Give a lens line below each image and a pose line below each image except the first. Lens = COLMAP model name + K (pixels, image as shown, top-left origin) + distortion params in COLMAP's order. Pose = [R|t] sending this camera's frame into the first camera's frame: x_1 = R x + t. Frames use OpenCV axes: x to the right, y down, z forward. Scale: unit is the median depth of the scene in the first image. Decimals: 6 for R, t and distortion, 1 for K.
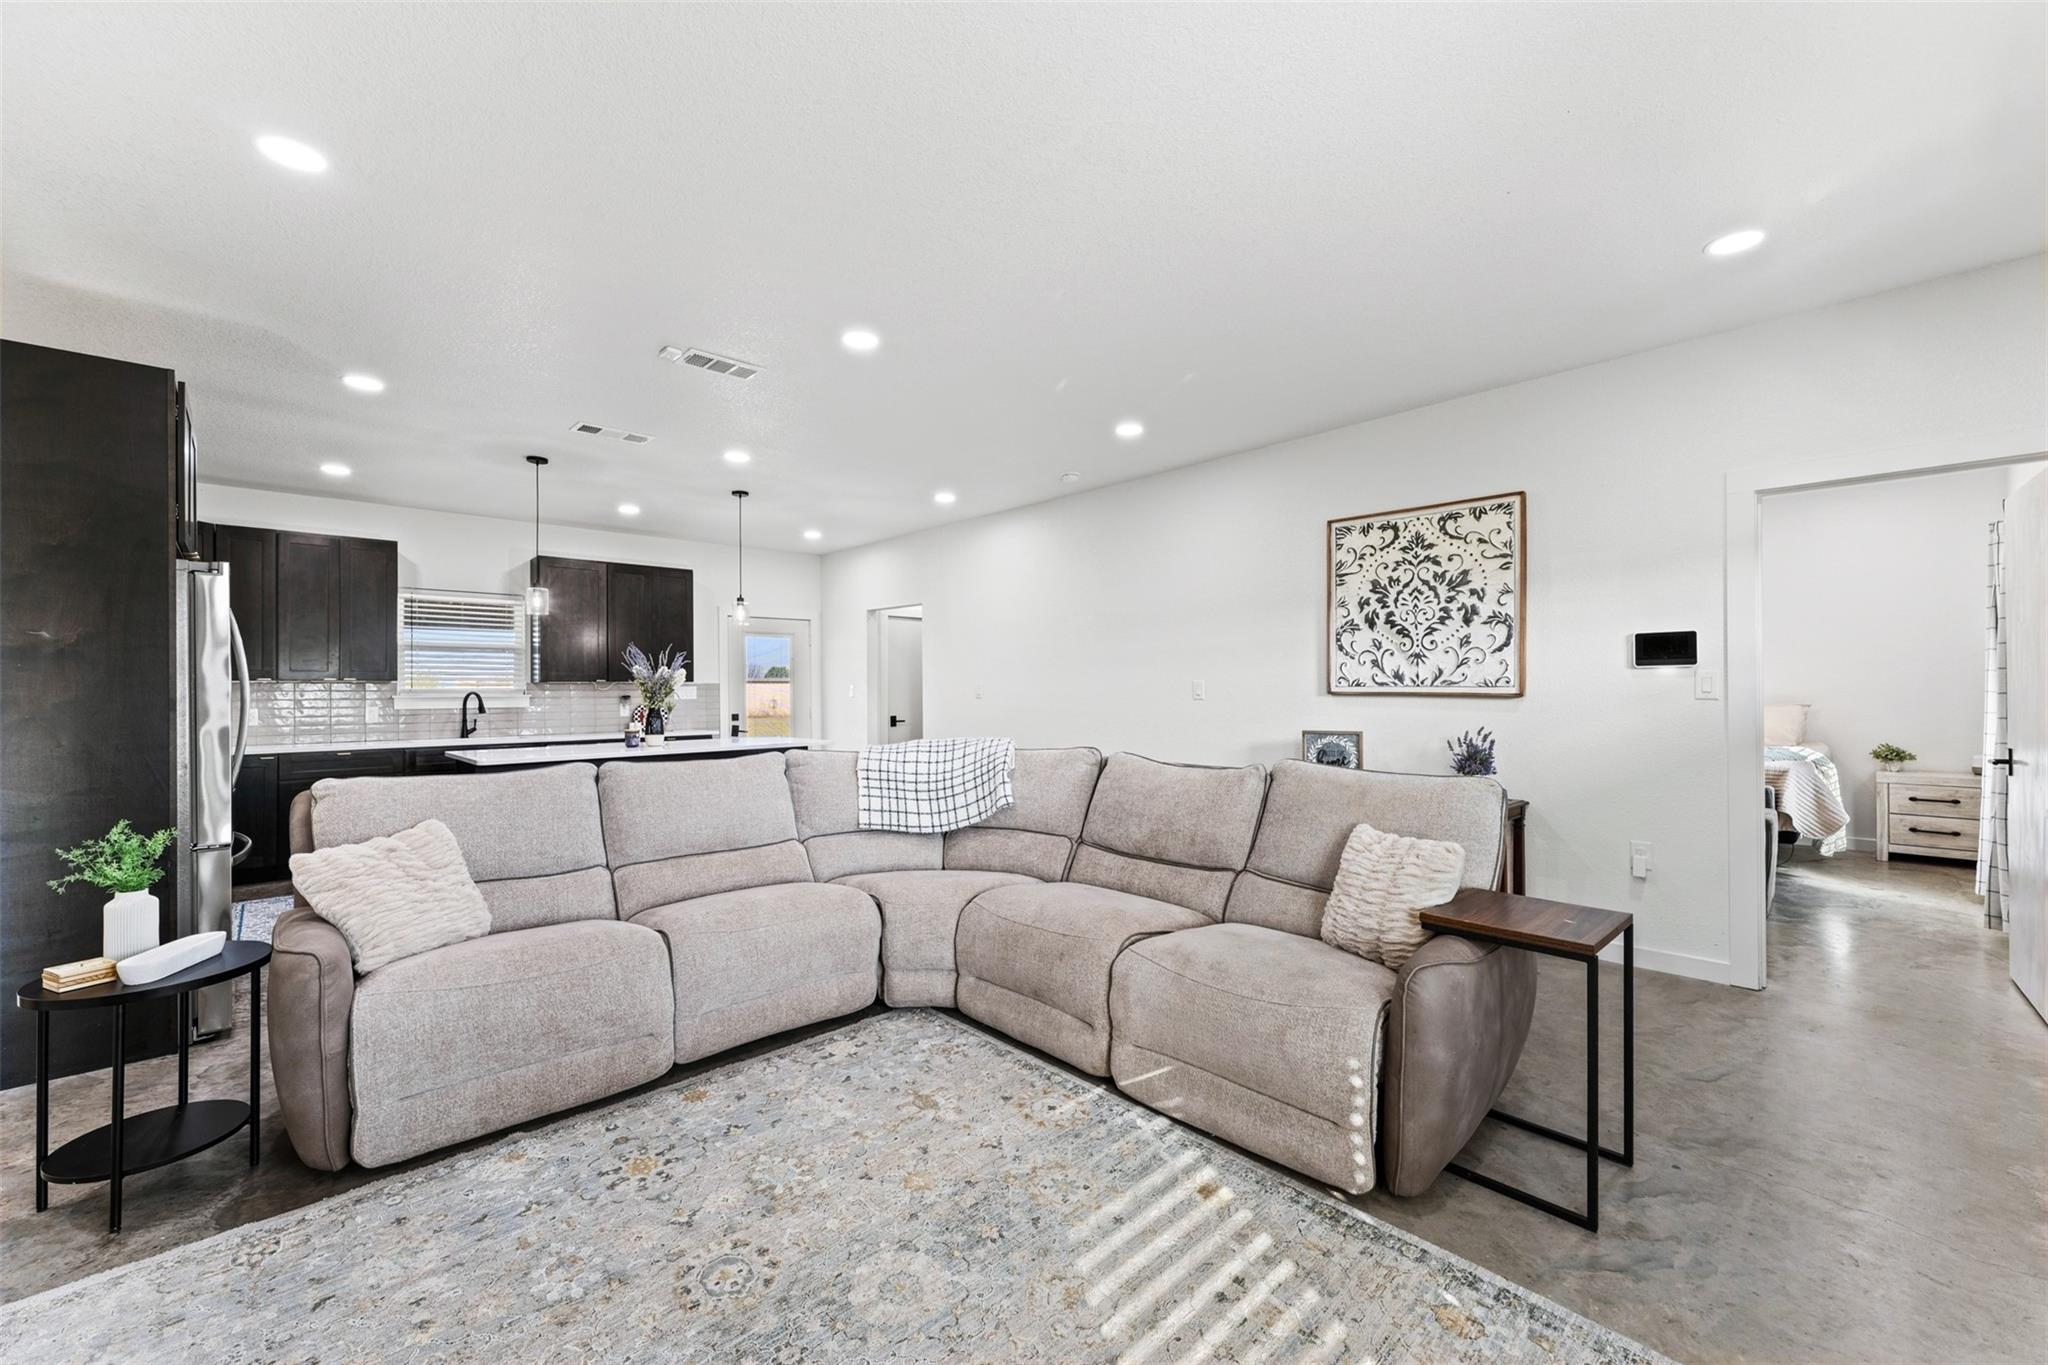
lens RADIAL K [[826.4, 0, 1024.4], [0, 826.4, 687.3], [0, 0, 1]] dist [-0.000812, -0.000135]
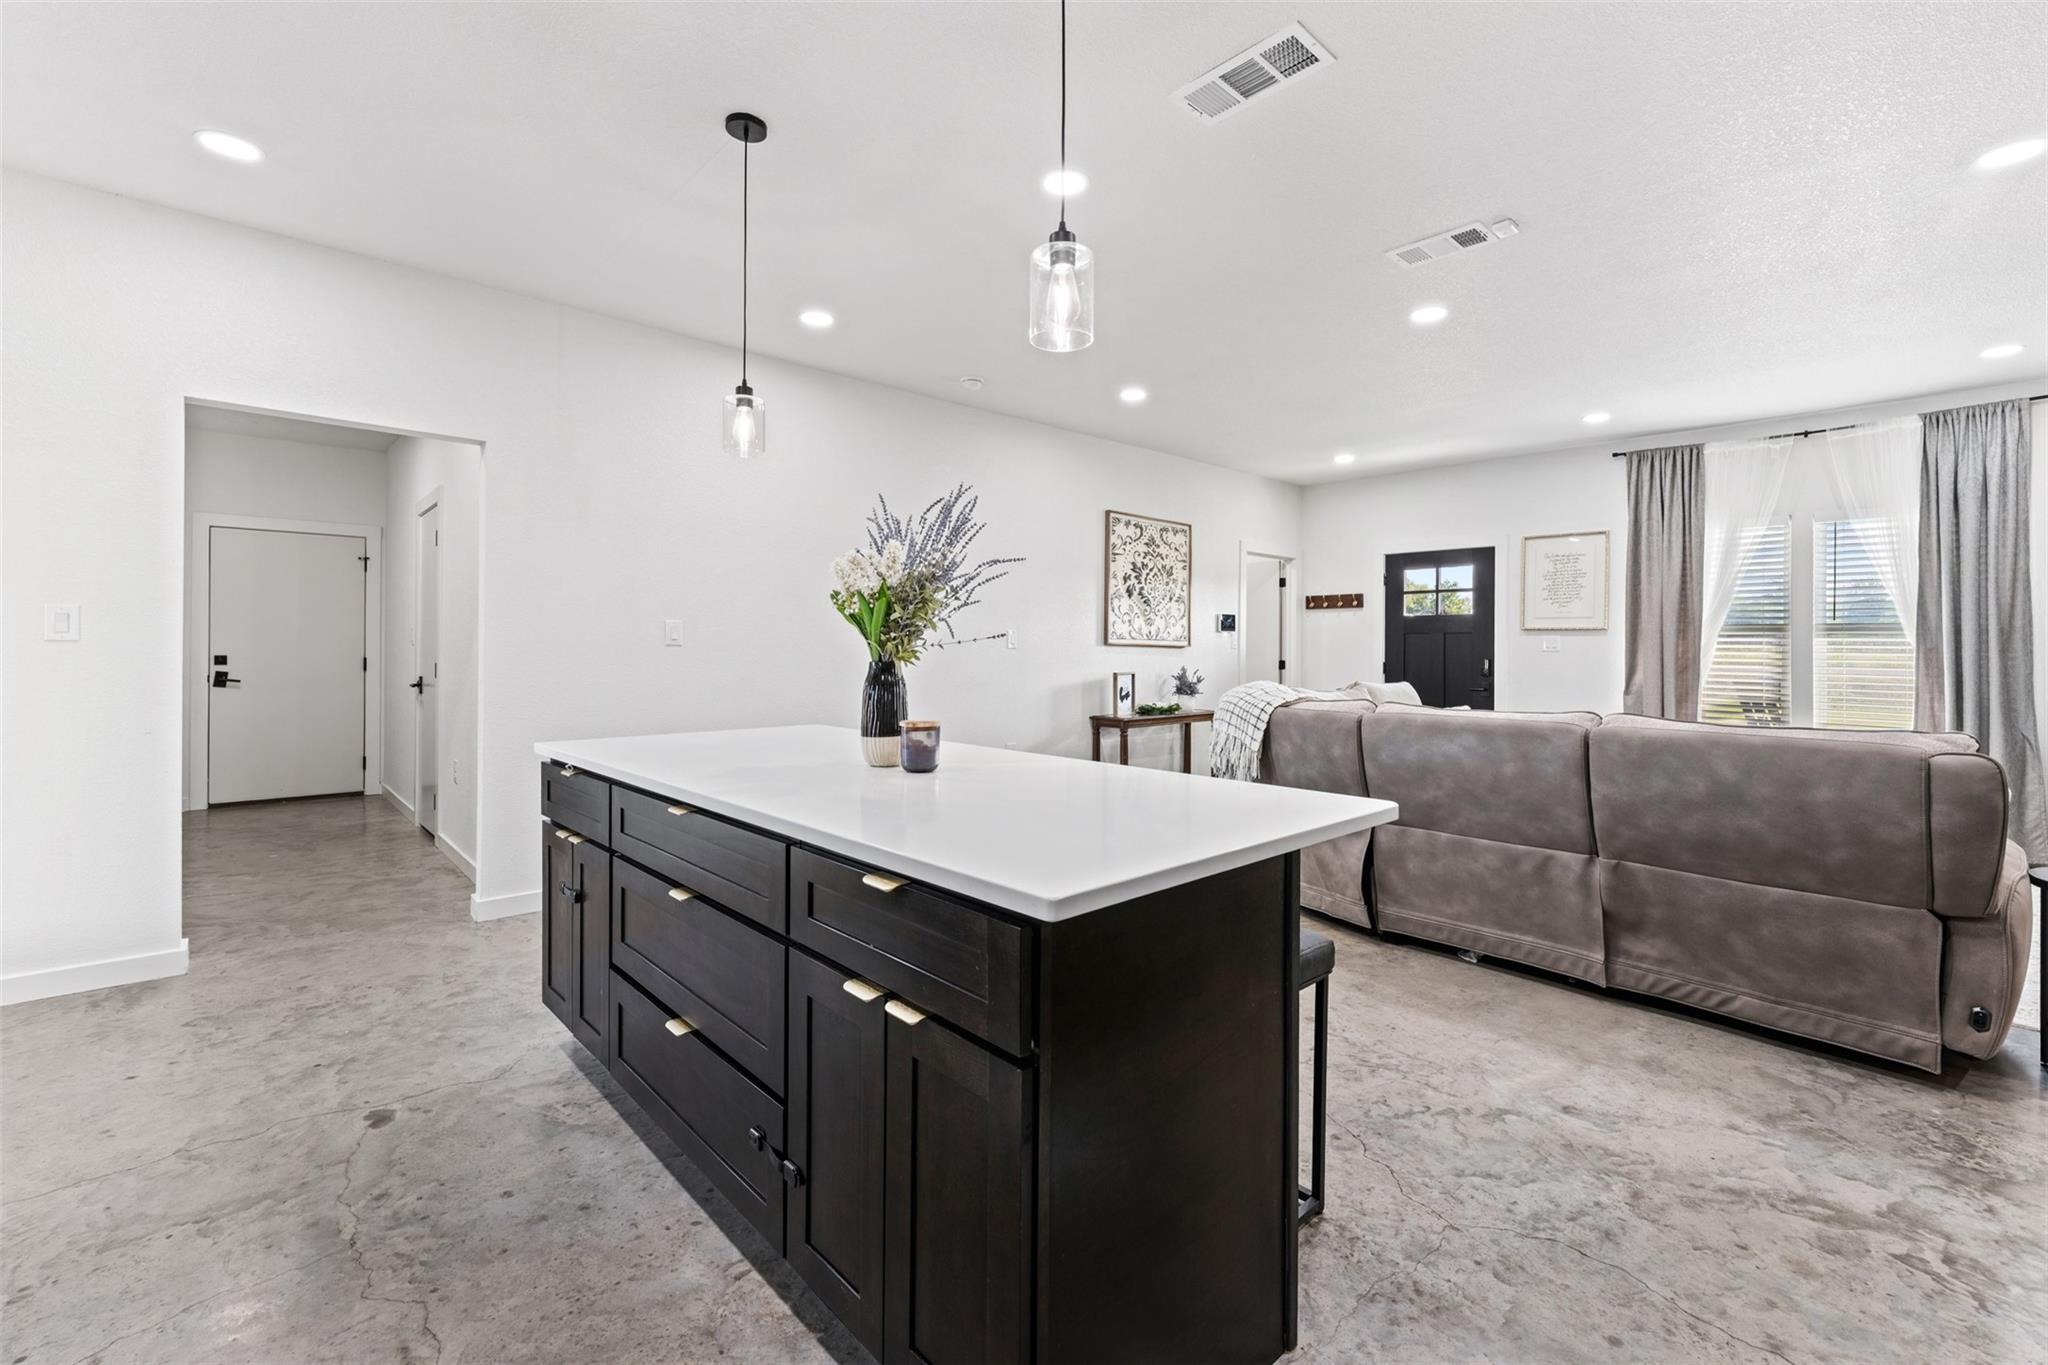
lens RADIAL K [[871.4, 0, 1029.9], [0, 871.4, 663.1], [0, 0, 1]] dist [0.000317, 0.000040]
pose [[0.006465, -0.008373, 0.999944, -1.040729], [-0.007685, 0.999935, 0.008423, 0.027412], [-0.999950, -0.007739, 0.006400, 1.171106]]
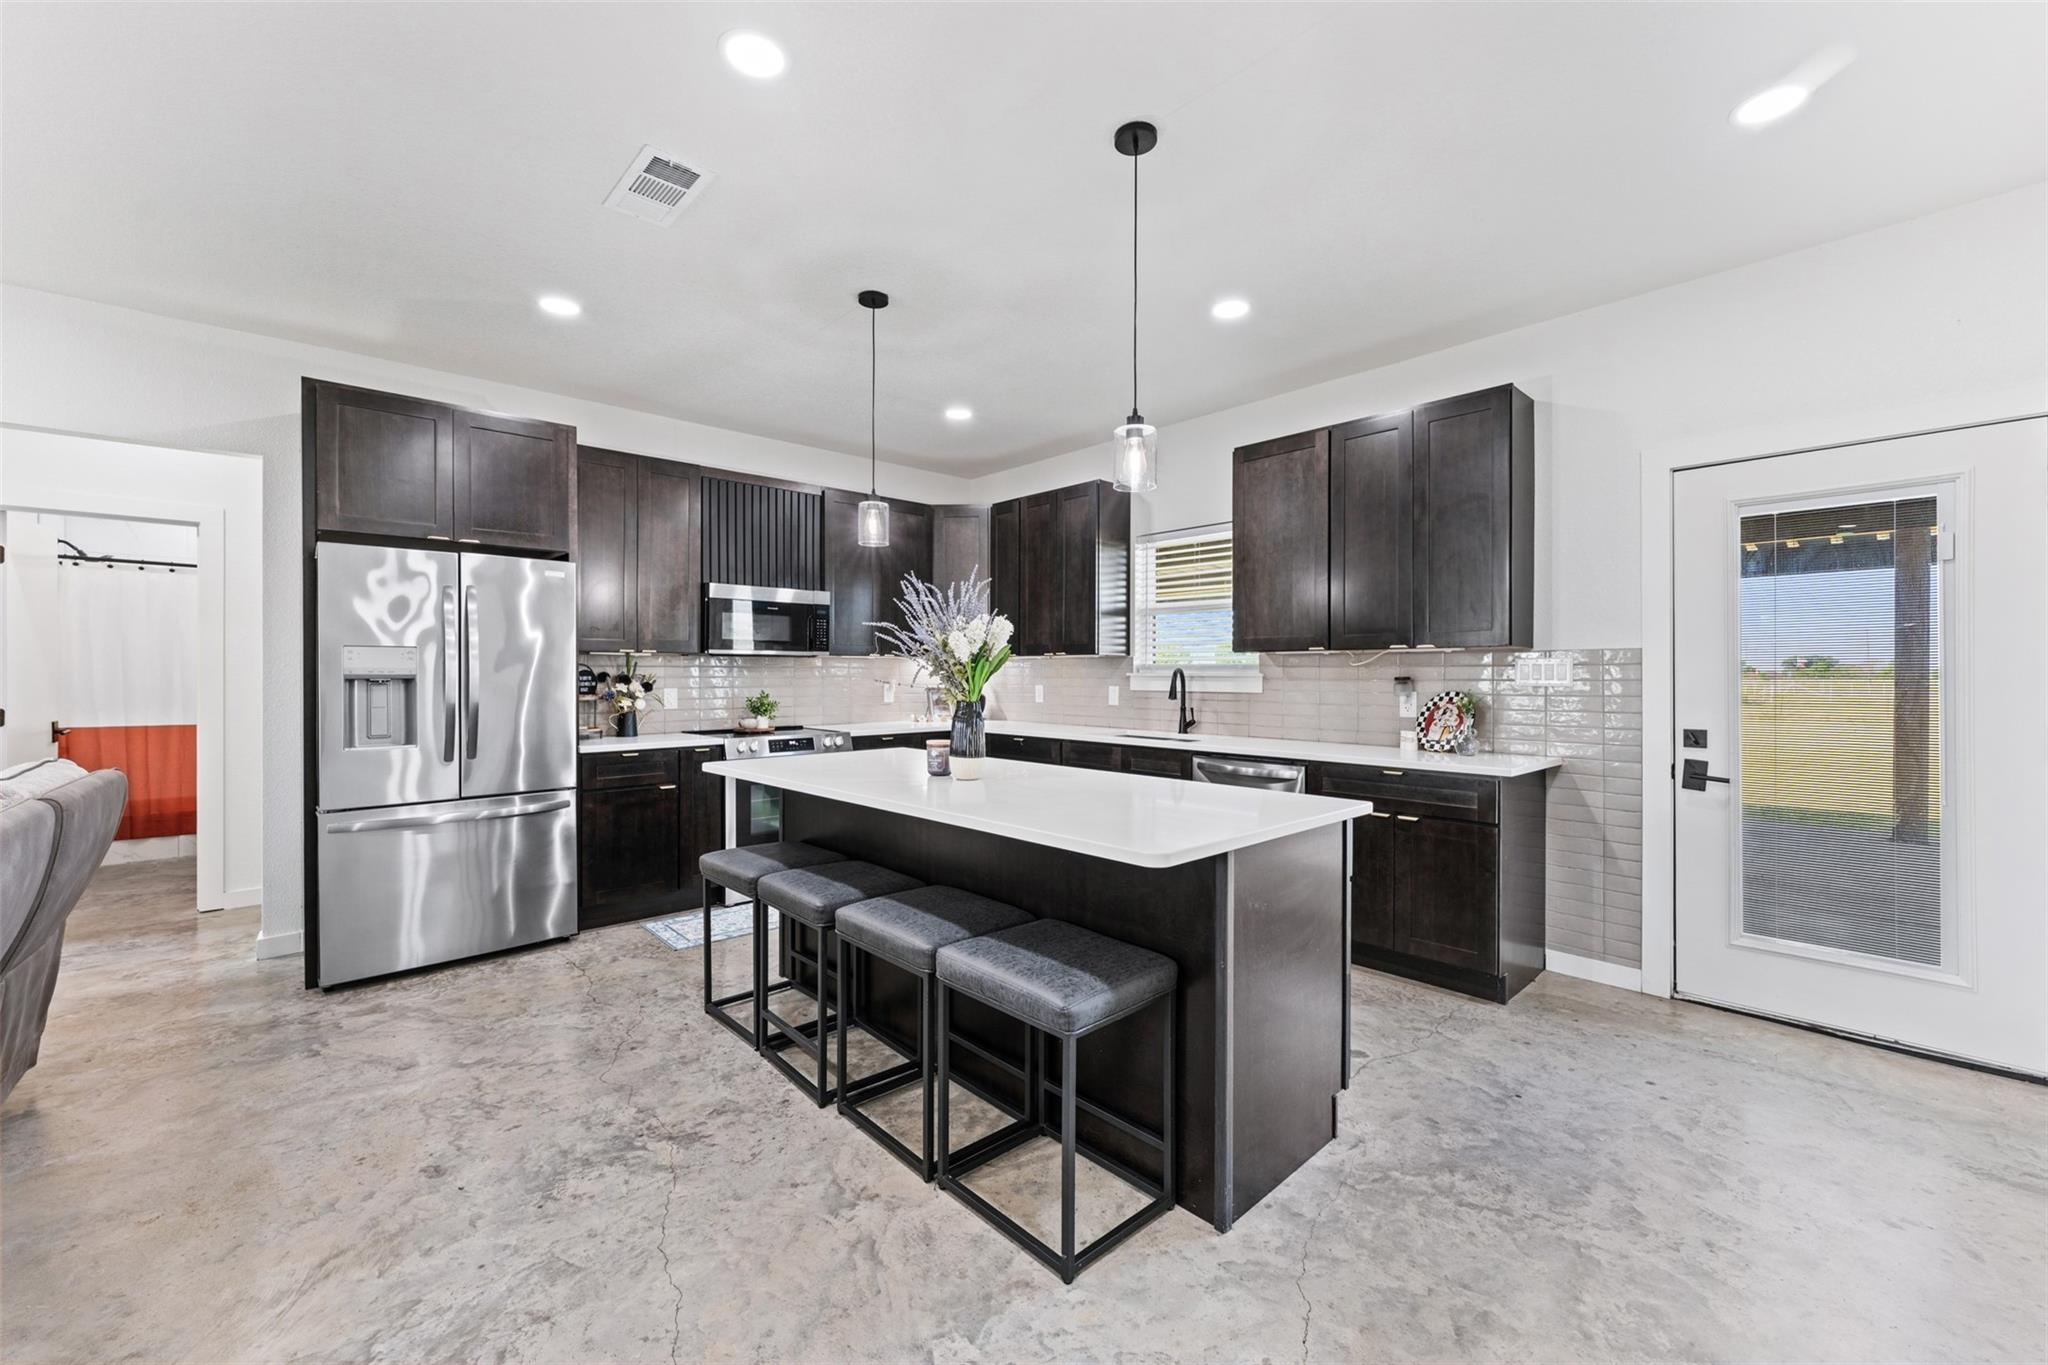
lens RADIAL K [[826.4, 0, 1017.5], [0, 826.4, 673.1], [0, 0, 1]] dist [-0.000812, -0.000135]
pose [[-0.019276, 0.006539, -0.999793, 0.049274], [0.000948, 0.999978, 0.006522, 0.007406], [0.999814, -0.000822, -0.019282, 1.303133]]
